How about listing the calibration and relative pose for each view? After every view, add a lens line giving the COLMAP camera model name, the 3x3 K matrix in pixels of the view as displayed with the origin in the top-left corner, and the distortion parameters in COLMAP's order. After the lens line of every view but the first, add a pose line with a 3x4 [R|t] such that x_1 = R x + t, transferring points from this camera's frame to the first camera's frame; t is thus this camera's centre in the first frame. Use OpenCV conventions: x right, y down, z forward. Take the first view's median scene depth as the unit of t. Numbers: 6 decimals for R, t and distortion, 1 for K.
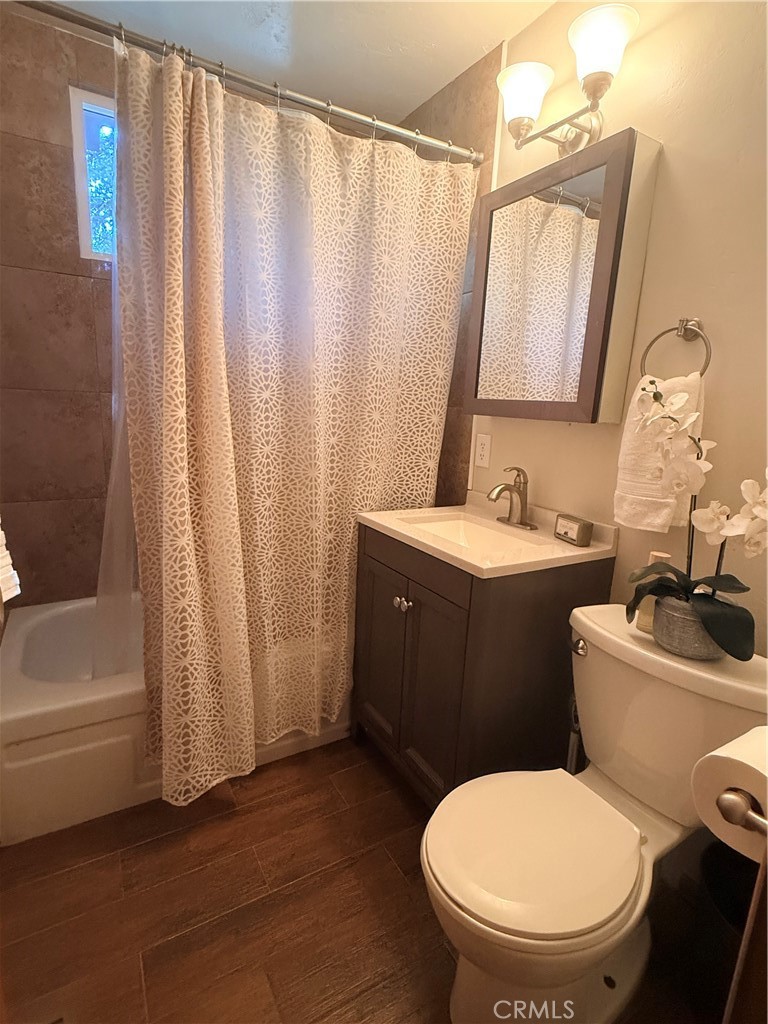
lens RADIAL K [[510.8, 0, 383.2], [0, 510.8, 509.3], [0, 0, 1]] dist [0.003547, -0.002285]
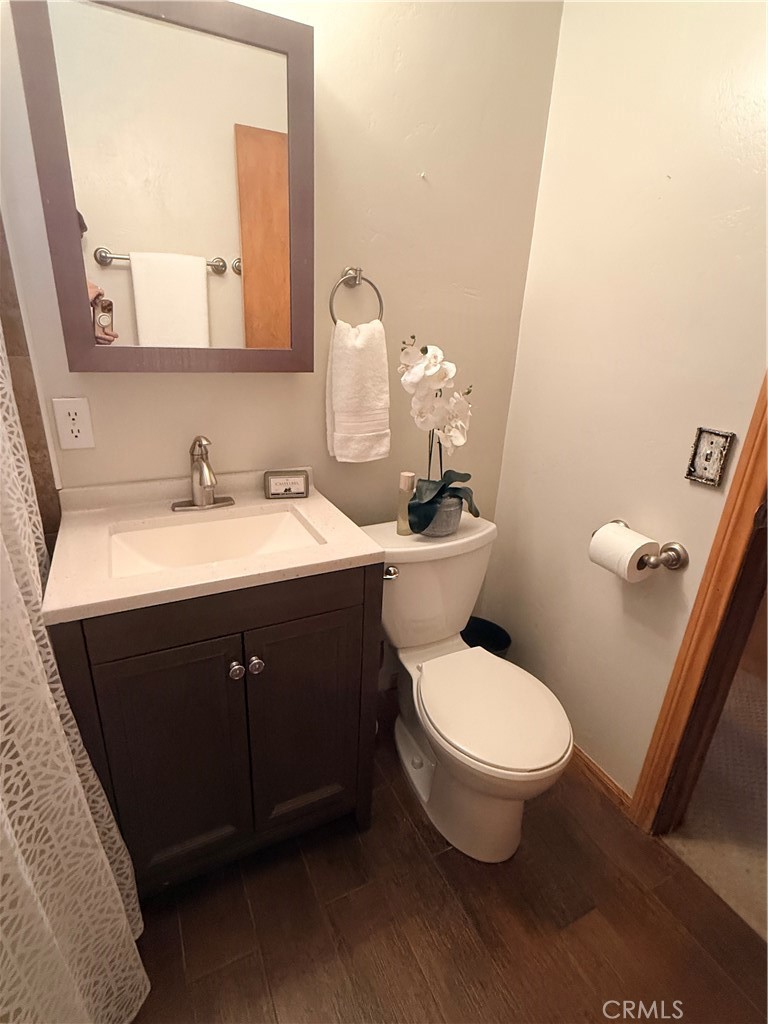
lens RADIAL K [[510.8, 0, 383.5], [0, 510.8, 513.1], [0, 0, 1]] dist [0.003547, -0.002285]
pose [[0.068873, -0.397656, 0.914946, -0.528233], [0.162754, 0.909315, 0.382958, -0.254933], [-0.984260, 0.122535, 0.127347, 0.729621]]
